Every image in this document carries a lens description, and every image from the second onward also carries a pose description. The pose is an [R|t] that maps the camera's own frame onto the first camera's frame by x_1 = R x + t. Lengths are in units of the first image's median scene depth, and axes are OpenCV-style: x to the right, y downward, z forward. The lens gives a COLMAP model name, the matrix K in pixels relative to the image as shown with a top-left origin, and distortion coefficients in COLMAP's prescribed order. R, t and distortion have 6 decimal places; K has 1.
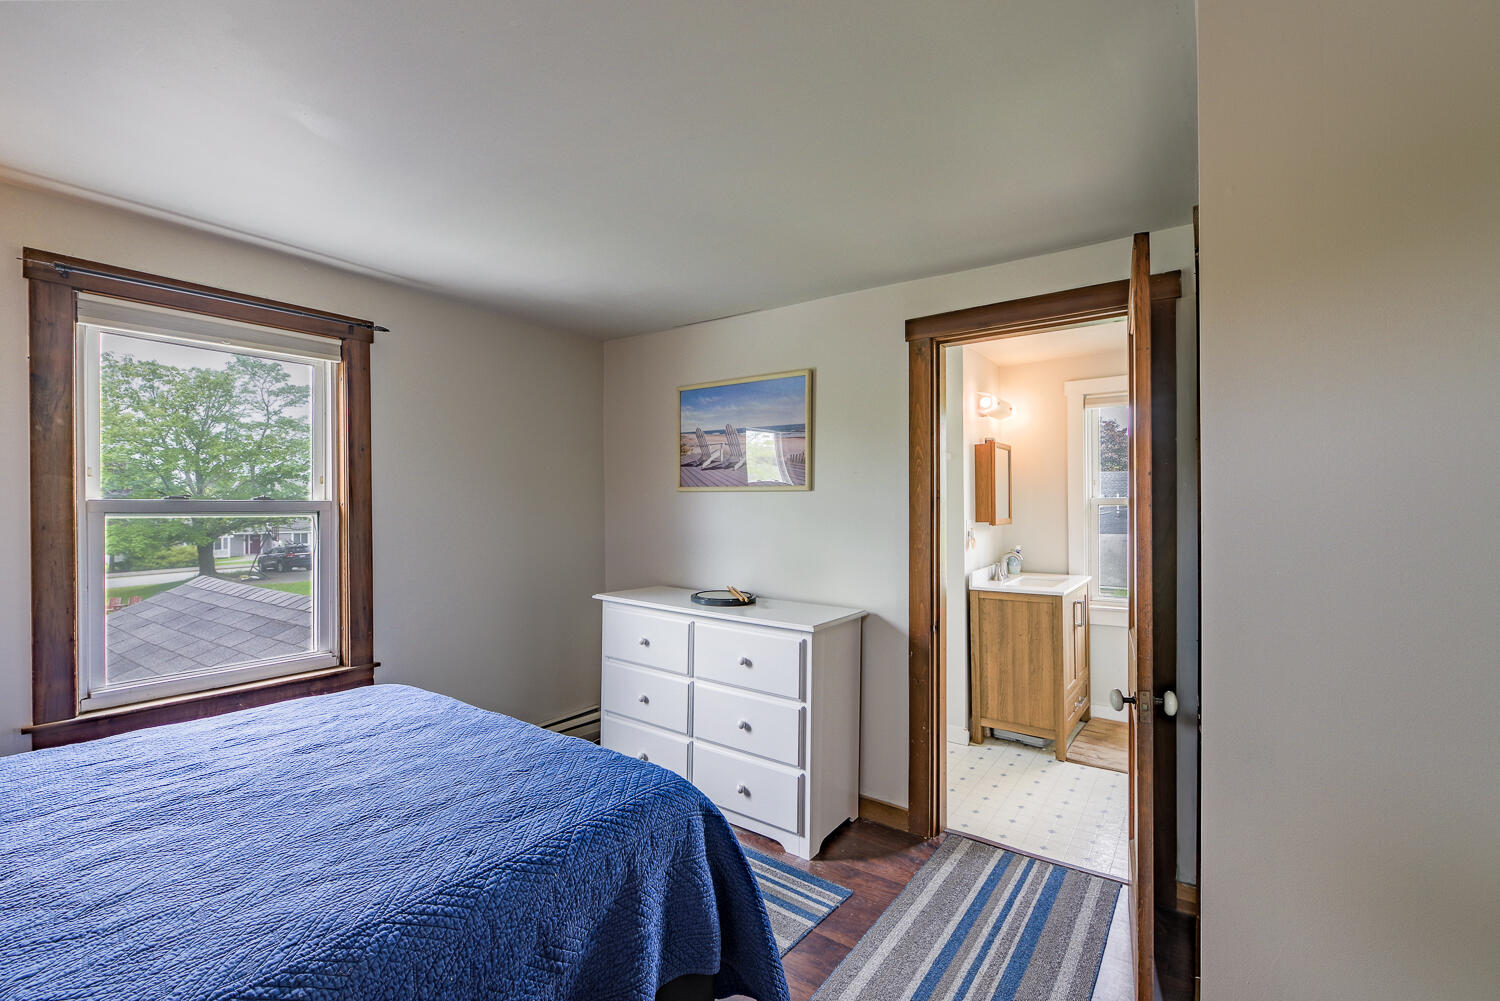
lens RADIAL K [[662.2, 0, 761.3], [0, 662.2, 507.1], [0, 0, 1]] dist [-0.007570, -0.000161]
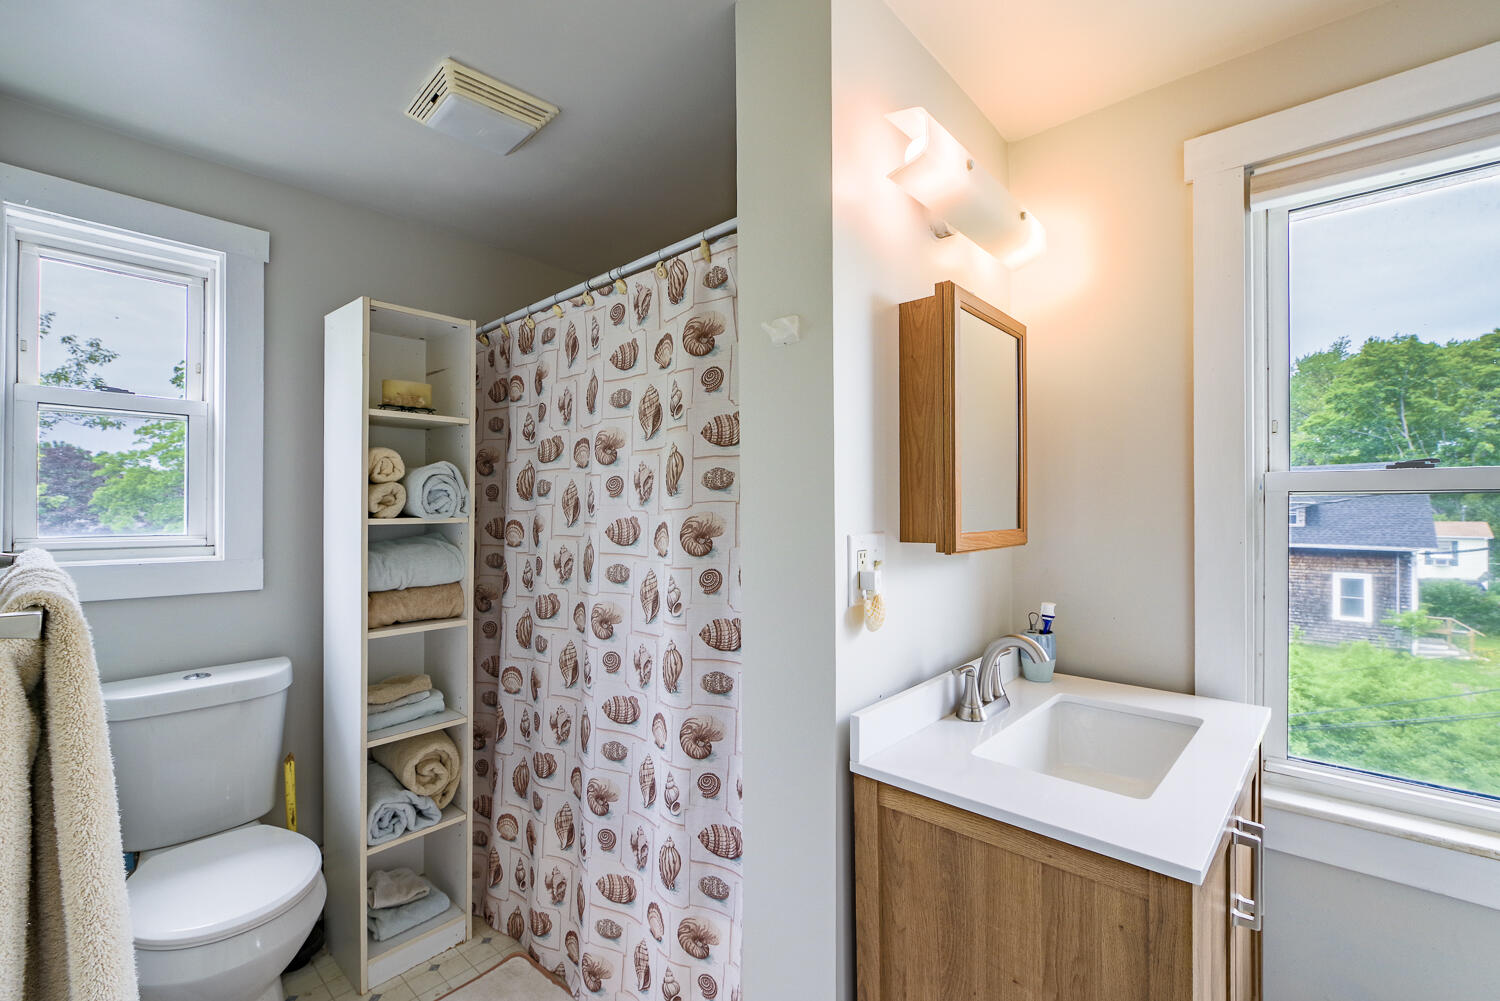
lens RADIAL K [[662.2, 0, 761.3], [0, 662.2, 507.1], [0, 0, 1]] dist [-0.007570, -0.000161]
pose [[0.993688, 0.001438, -0.112166, 0.306246], [-0.000995, 0.999991, 0.004011, 0.003651], [0.112170, -0.003874, 0.993681, 0.696931]]
